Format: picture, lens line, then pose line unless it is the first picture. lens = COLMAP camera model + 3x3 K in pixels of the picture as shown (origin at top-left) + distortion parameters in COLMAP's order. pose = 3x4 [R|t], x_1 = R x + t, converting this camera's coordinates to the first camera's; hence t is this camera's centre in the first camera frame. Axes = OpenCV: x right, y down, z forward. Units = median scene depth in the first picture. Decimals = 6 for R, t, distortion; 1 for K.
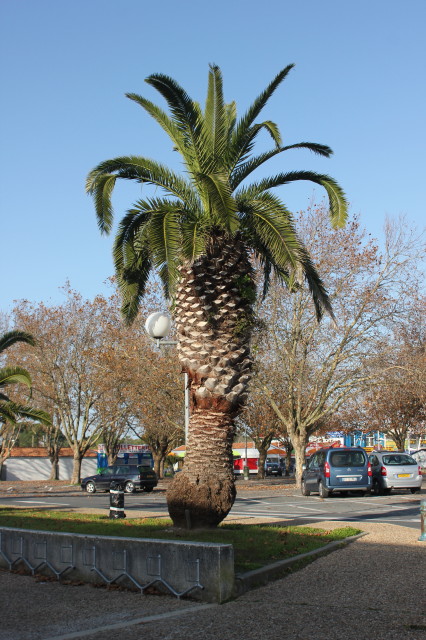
lens RADIAL K [[979.9, 0, 213.0], [0, 979.9, 320.0], [0, 0, 1]] dist [-0.041296, -0.120960]
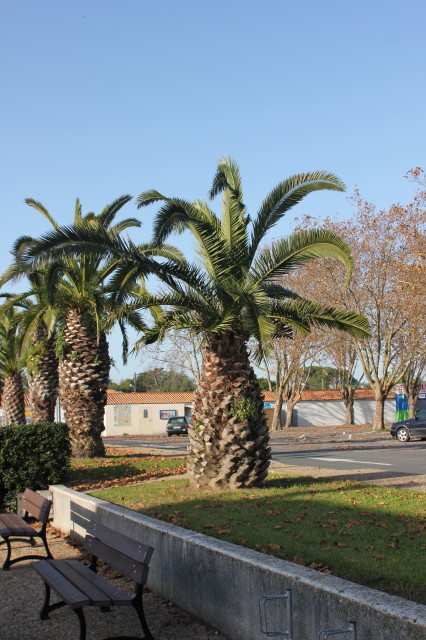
lens RADIAL K [[979.9, 0, 213.0], [0, 979.9, 320.0], [0, 0, 1]] dist [-0.041296, -0.120960]
pose [[0.957473, -0.046096, -0.284817, -0.027138], [0.062294, 0.996899, 0.048073, 0.019423], [0.281718, -0.063771, 0.957376, 0.129170]]
